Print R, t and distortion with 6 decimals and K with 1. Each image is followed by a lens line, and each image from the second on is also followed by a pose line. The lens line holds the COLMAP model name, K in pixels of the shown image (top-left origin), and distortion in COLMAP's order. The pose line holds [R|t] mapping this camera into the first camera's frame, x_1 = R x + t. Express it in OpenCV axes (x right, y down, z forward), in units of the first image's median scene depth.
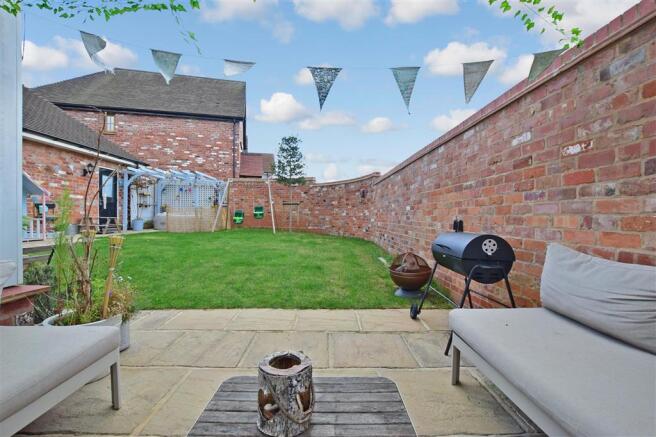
lens RADIAL K [[297.0, 0, 328.0], [0, 297.0, 218.5], [0, 0, 1]] dist [-0.040560, 0.000753]
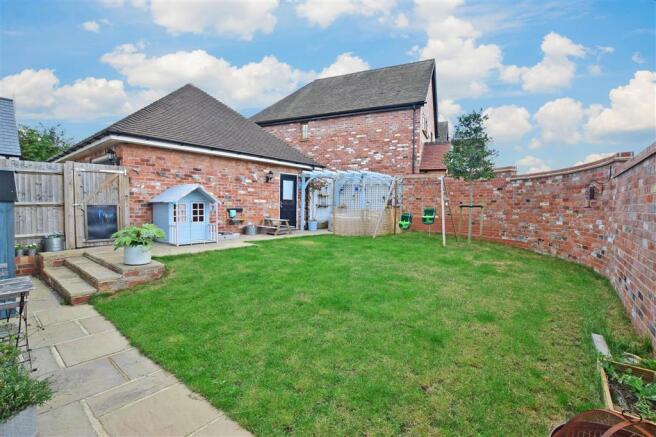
lens RADIAL K [[297.0, 0, 328.0], [0, 297.0, 218.5], [0, 0, 1]] dist [-0.040560, 0.000753]
pose [[0.759472, 0.033465, -0.649679, 0.081506], [-0.012062, 0.999229, 0.037370, -0.042019], [0.650428, -0.020545, 0.759290, 0.216410]]
